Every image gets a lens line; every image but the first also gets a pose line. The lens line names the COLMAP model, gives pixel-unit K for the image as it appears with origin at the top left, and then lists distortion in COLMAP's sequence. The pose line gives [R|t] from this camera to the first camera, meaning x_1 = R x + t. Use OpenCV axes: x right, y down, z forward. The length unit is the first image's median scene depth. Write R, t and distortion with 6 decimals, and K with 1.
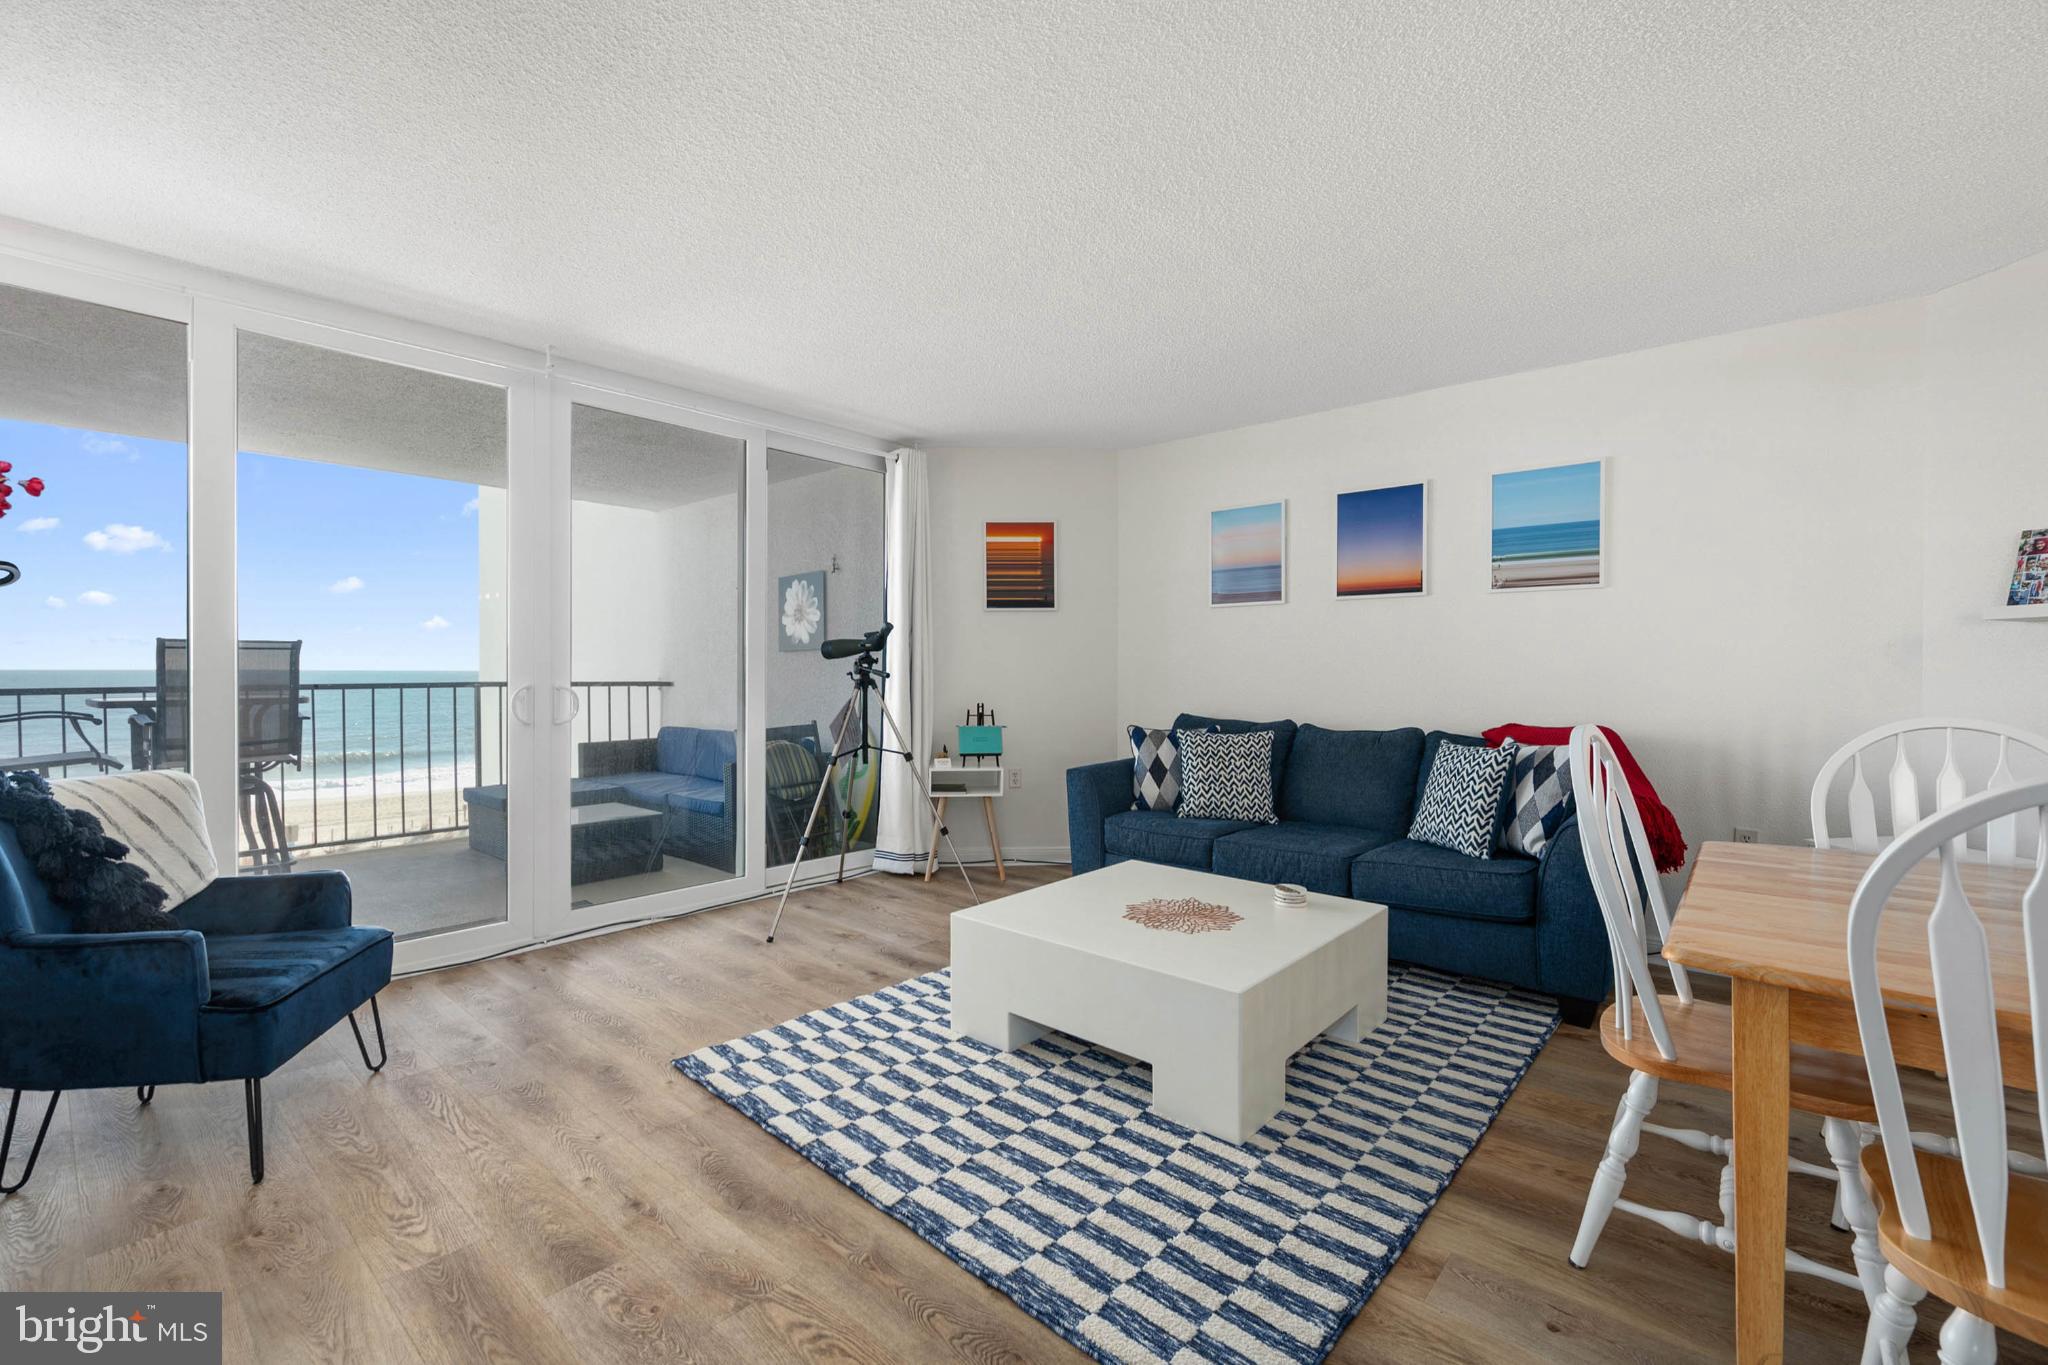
lens RADIAL K [[870.2, 0, 1026.5], [0, 870.2, 676.4], [0, 0, 1]] dist [0.000683, -0.000238]
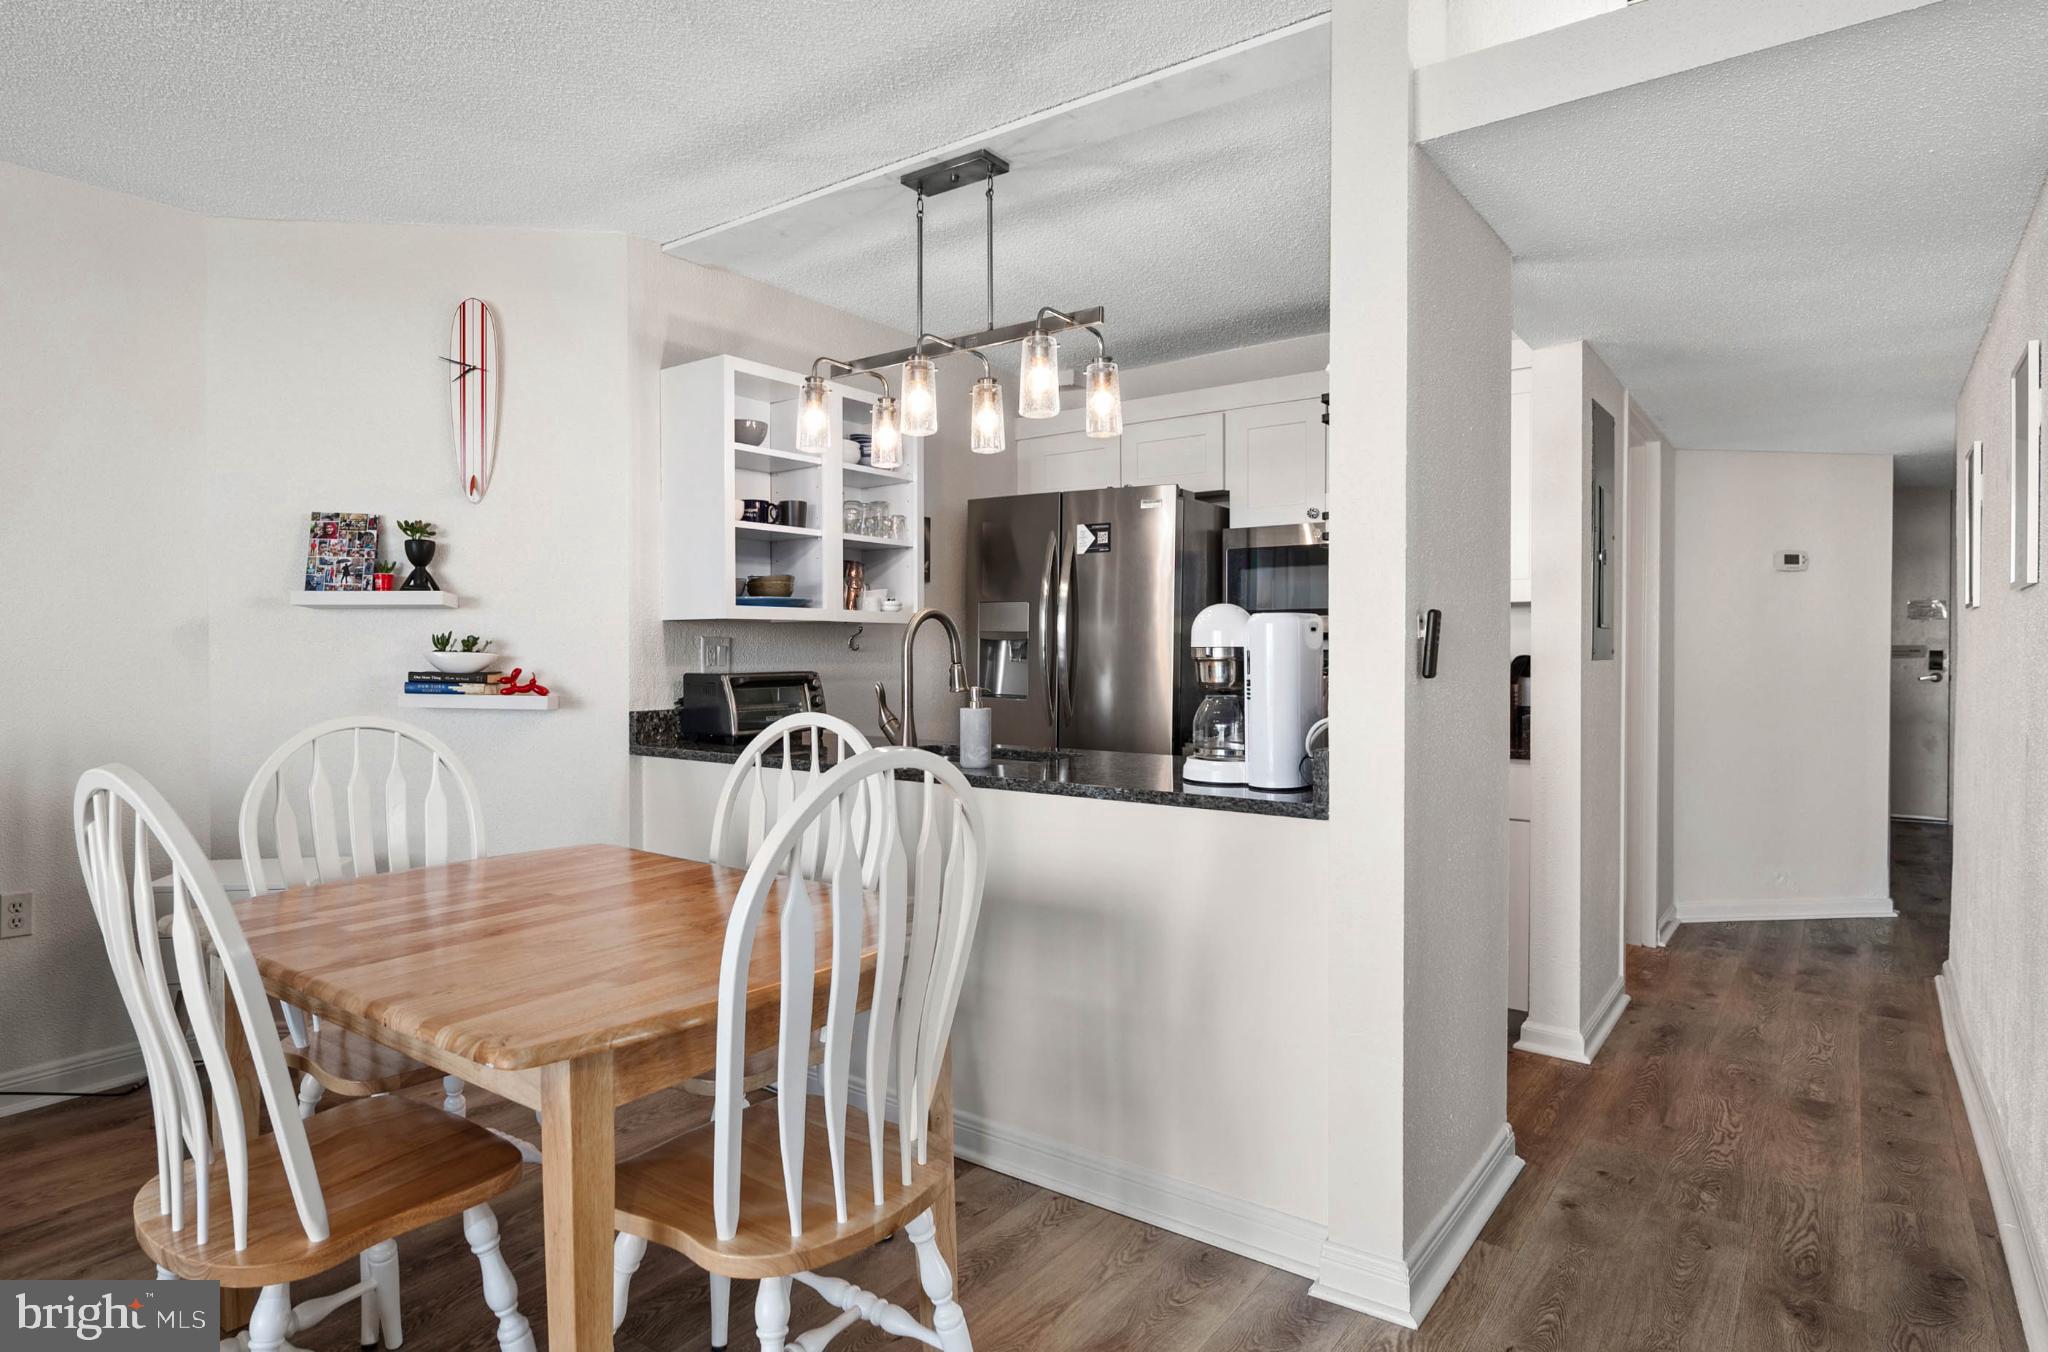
lens RADIAL K [[1093.5, 0, 1025.4], [0, 1093.5, 667.2], [0, 0, 1]] dist [0.000201, -0.000171]
pose [[-0.067536, -0.018477, 0.997546, -0.135367], [0.005401, 0.999807, 0.018884, -0.021636], [-0.997702, 0.006663, -0.067423, 0.391713]]
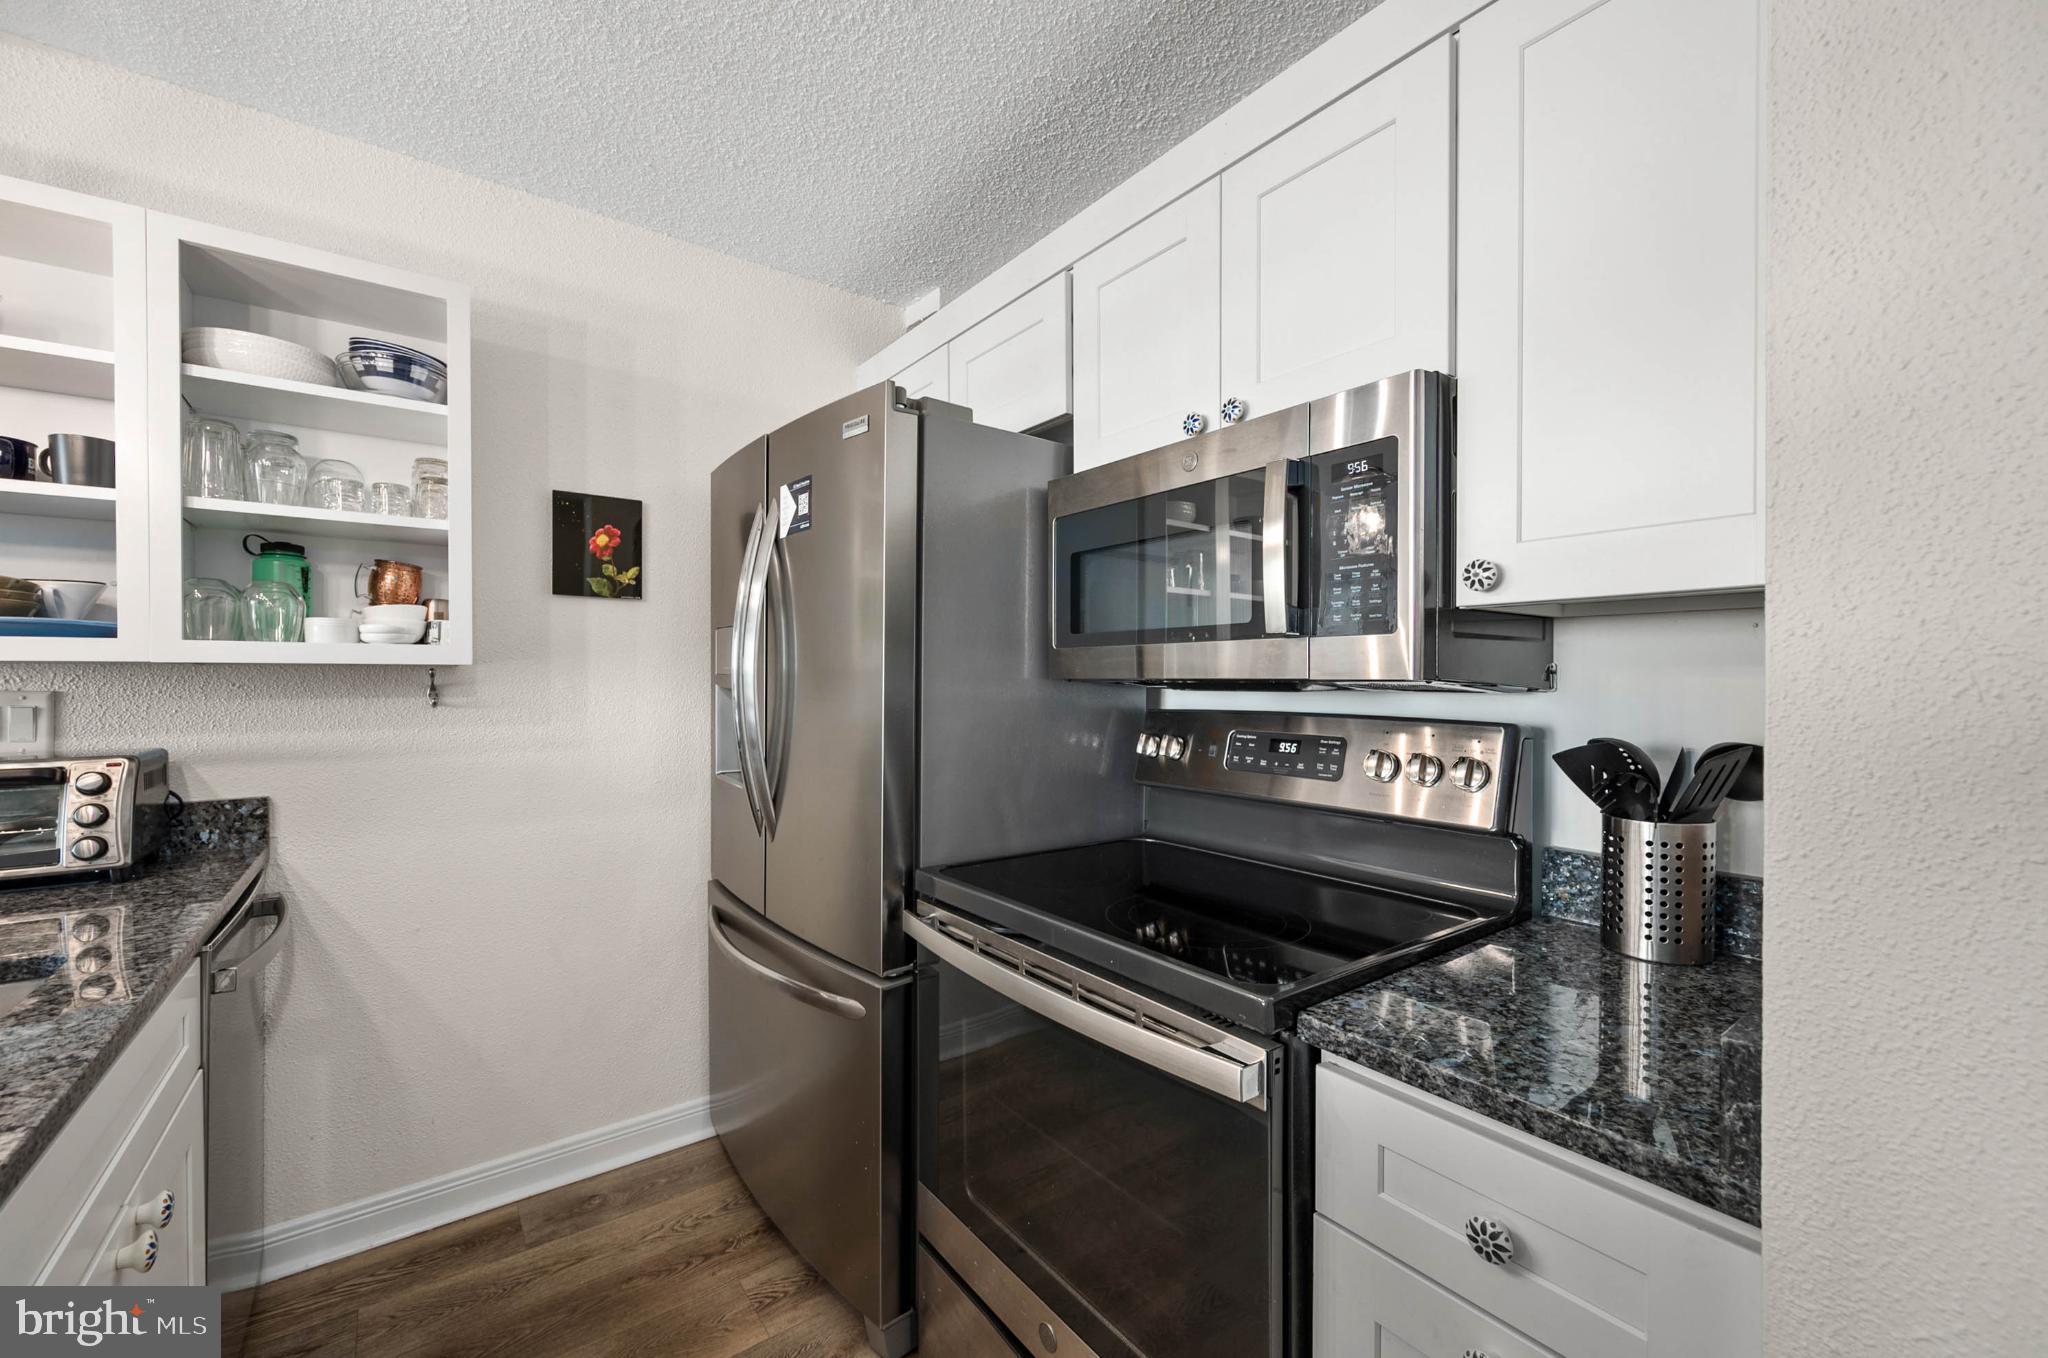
lens RADIAL K [[817.3, 0, 1020.4], [0, 817.3, 684.3], [0, 0, 1]] dist [-0.000189, 0.000023]
pose [[0.231066, -0.010552, 0.972881, 1.076122], [0.006168, 0.999937, 0.009381, -0.045117], [-0.972918, 0.003834, 0.231117, -0.269777]]
